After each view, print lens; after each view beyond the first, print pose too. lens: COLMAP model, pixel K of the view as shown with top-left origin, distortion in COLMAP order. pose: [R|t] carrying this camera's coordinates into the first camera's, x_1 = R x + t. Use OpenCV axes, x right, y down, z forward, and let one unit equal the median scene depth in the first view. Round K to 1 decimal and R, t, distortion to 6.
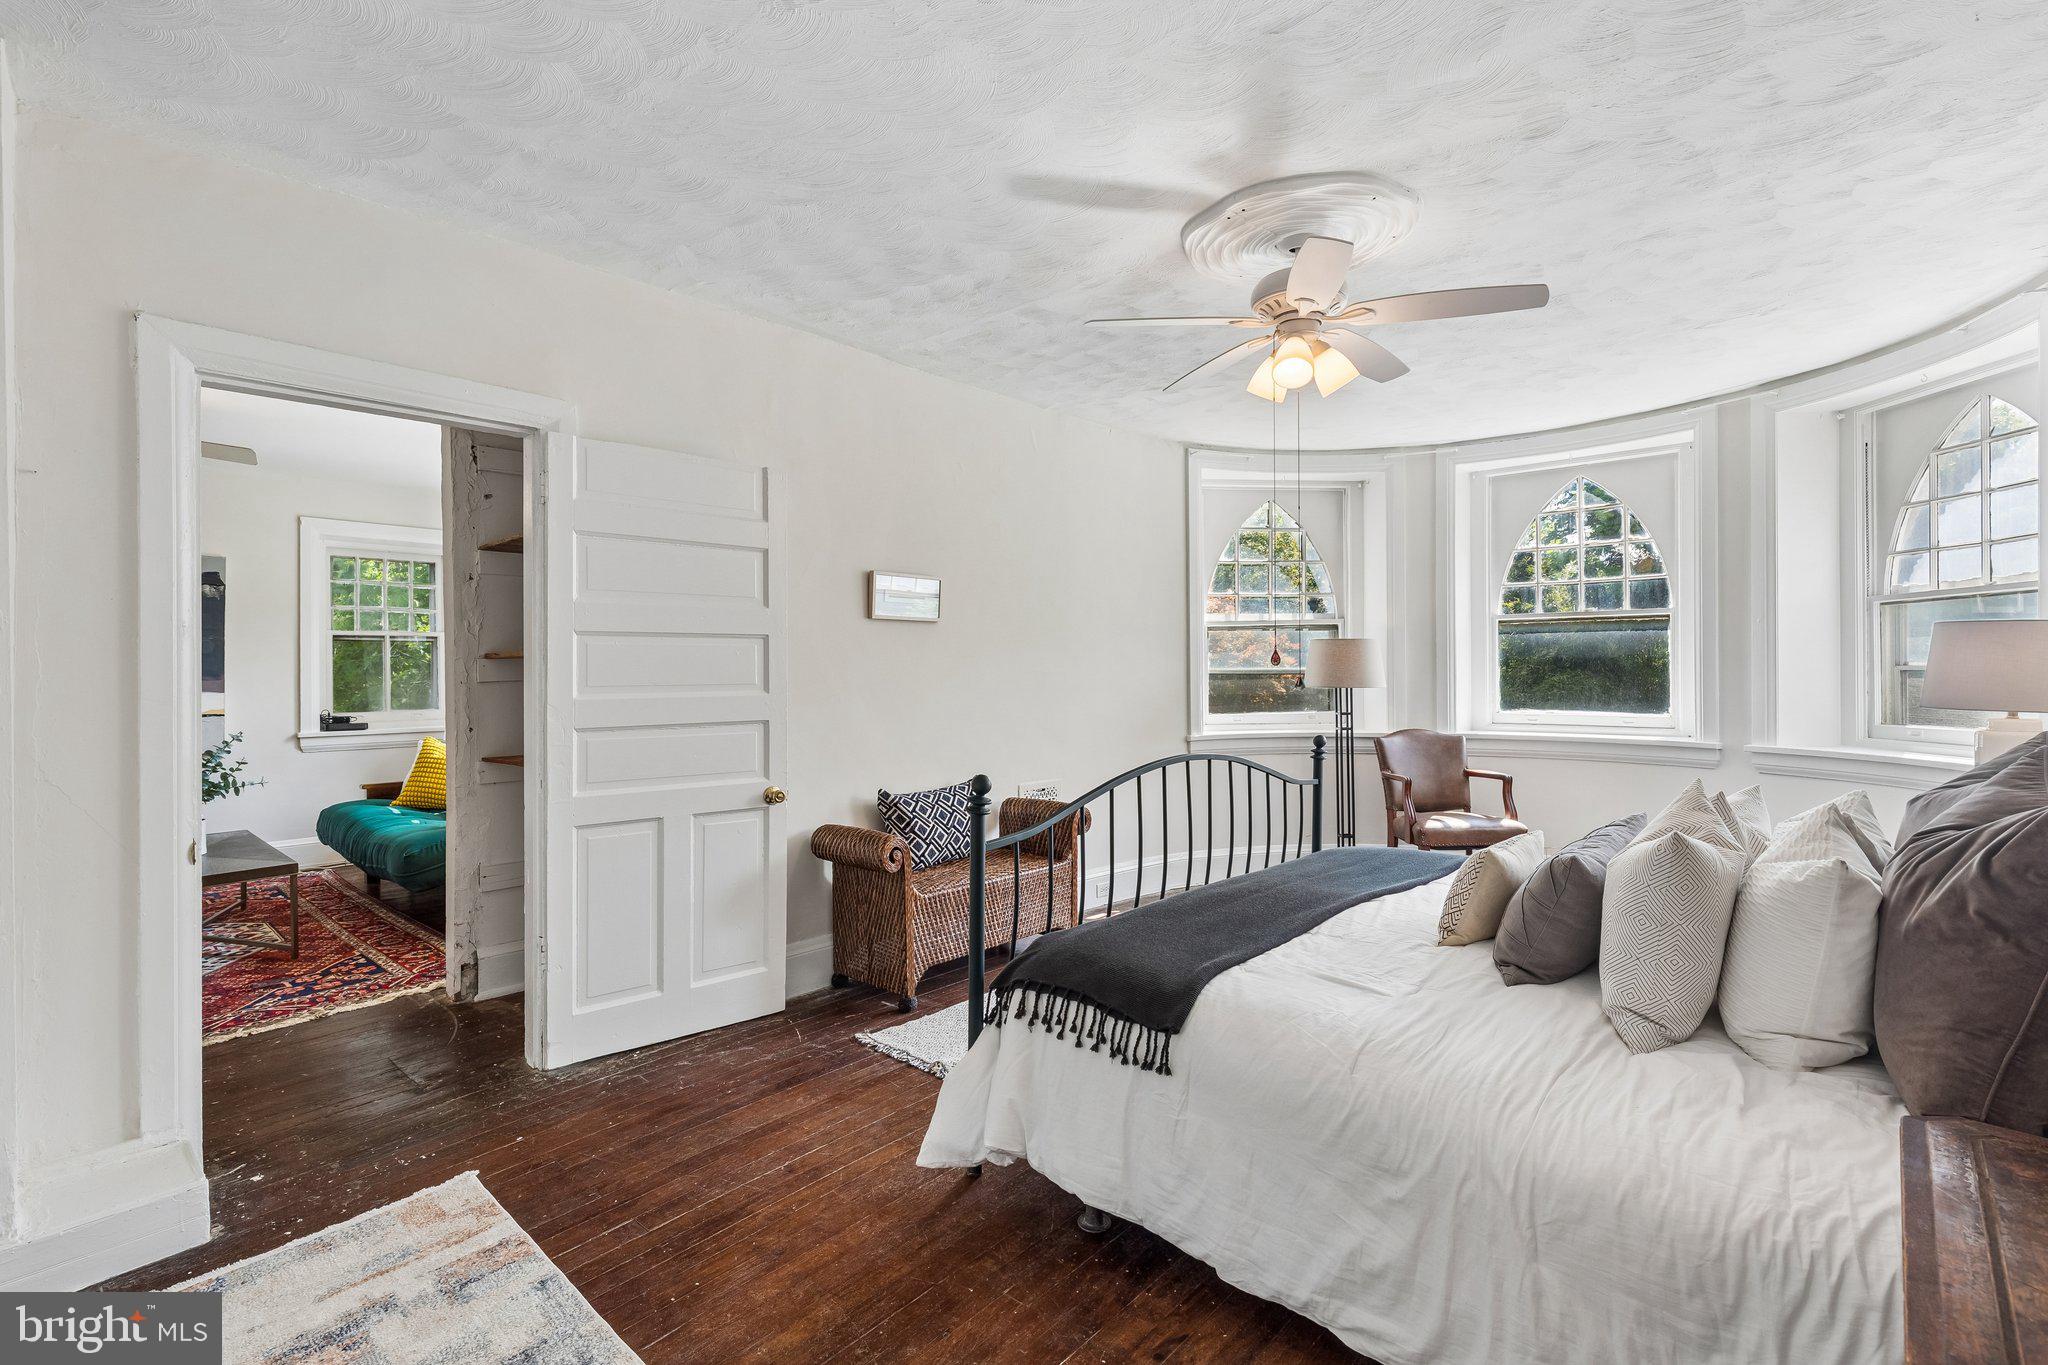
lens RADIAL K [[940.1, 0, 1024.0], [0, 940.1, 682.5], [0, 0, 1]] dist [0.002315, 0.000533]
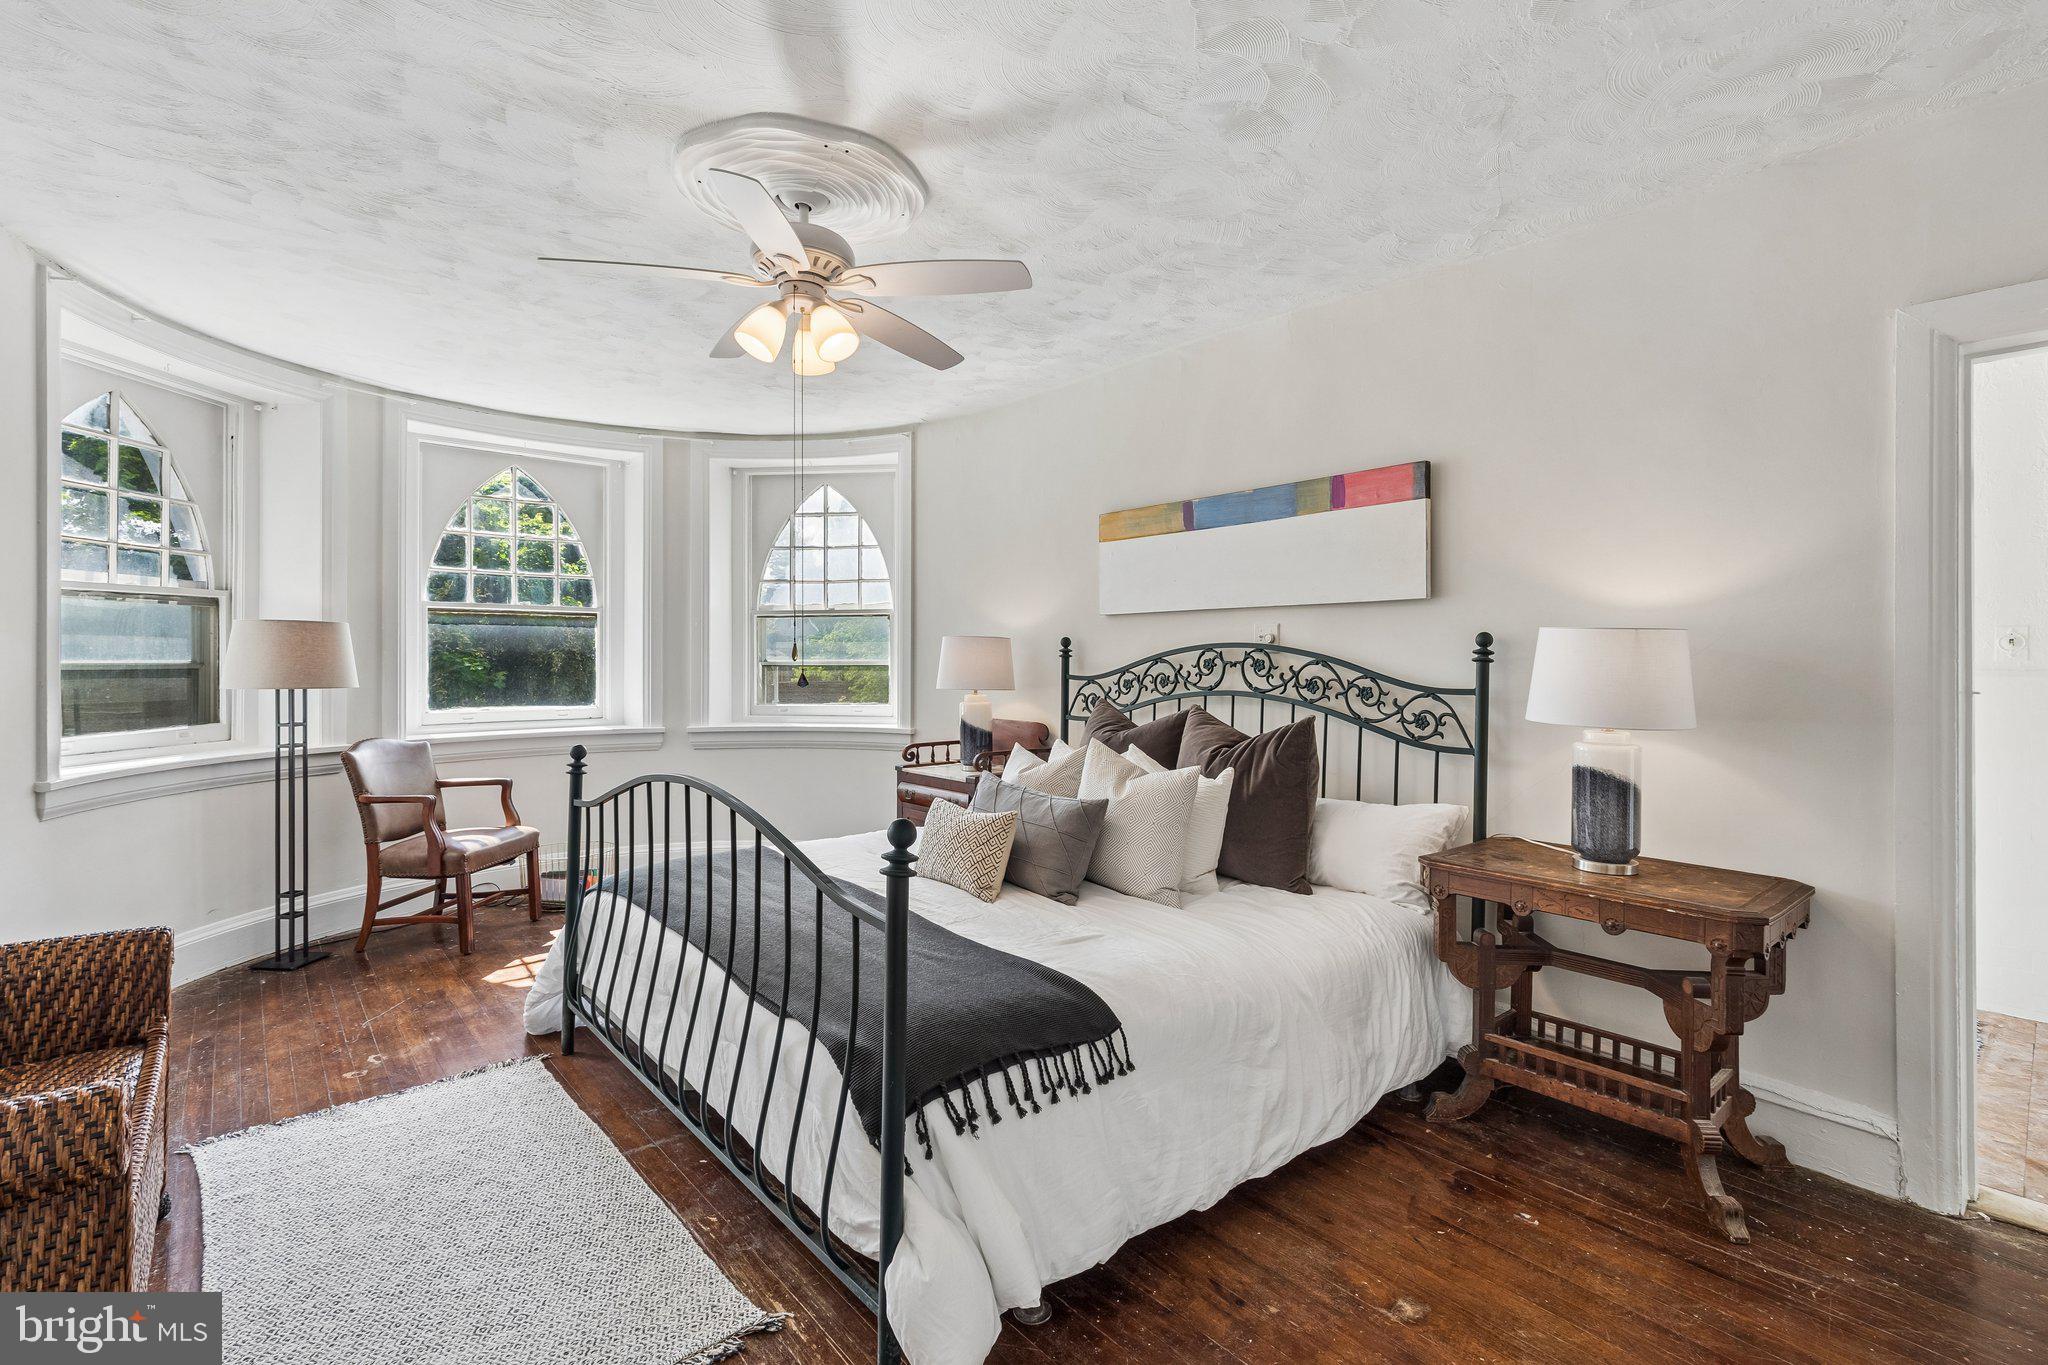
lens RADIAL K [[931.6, 0, 1027.3], [0, 931.6, 660.9], [0, 0, 1]] dist [0.001648, 0.000253]
pose [[0.120501, 0.005598, 0.992697, -0.535530], [0.010745, 0.999918, -0.006943, -0.007671], [-0.992655, 0.011503, 0.120431, 0.624158]]
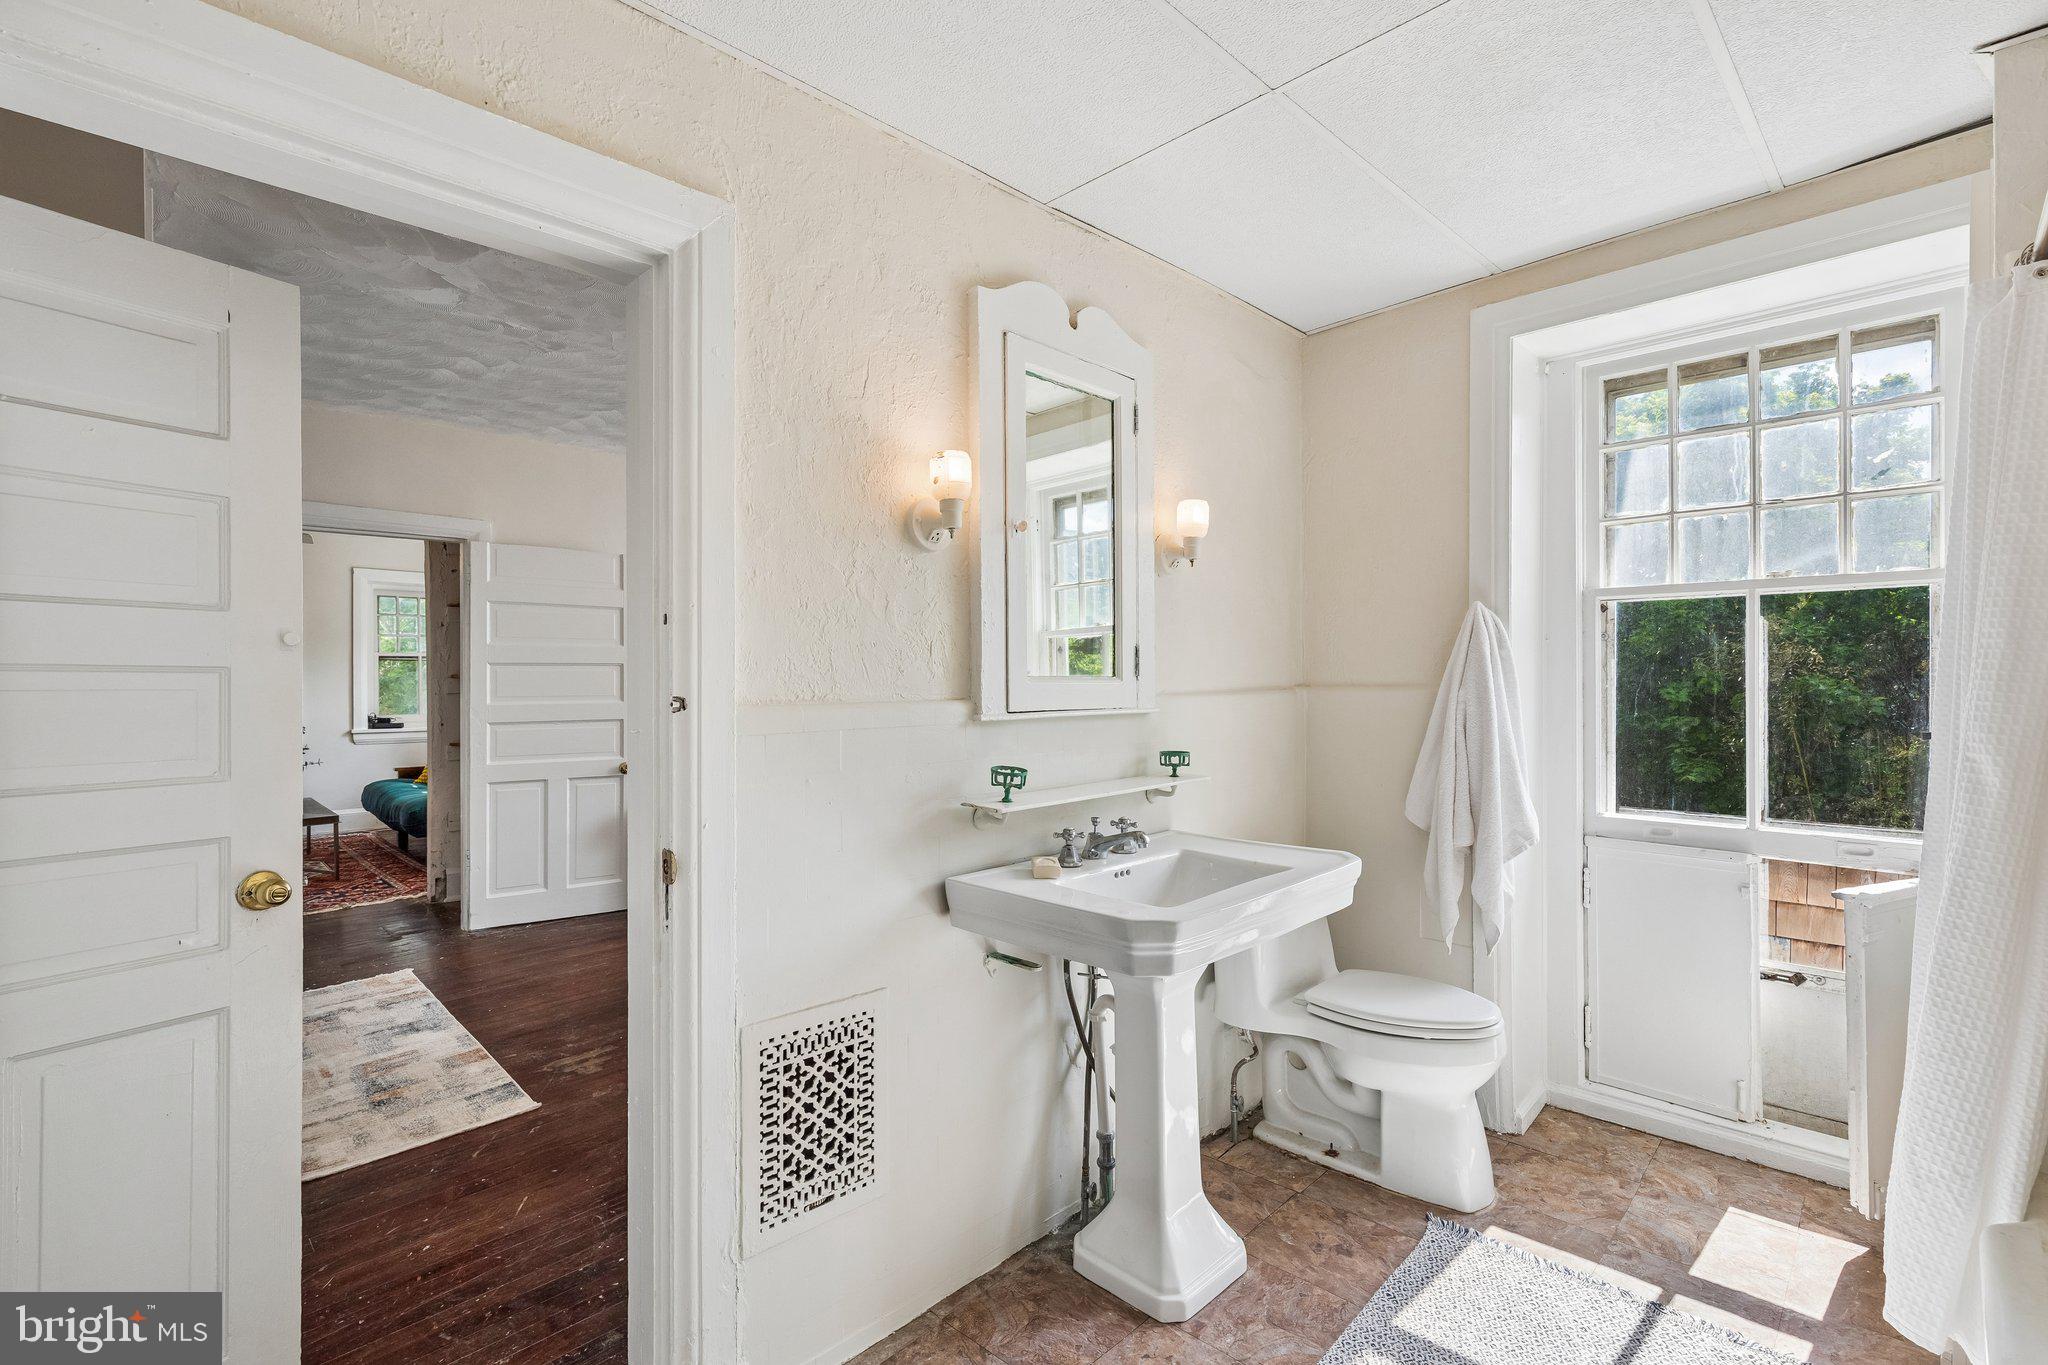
lens RADIAL K [[937.1, 0, 1032.4], [0, 937.1, 696.7], [0, 0, 1]] dist [0.001106, -0.000061]
pose [[0.998453, 0.002908, -0.055535, 0.428894], [-0.002551, 0.999976, 0.006499, -0.007055], [0.055552, -0.006348, 0.998436, -0.439577]]
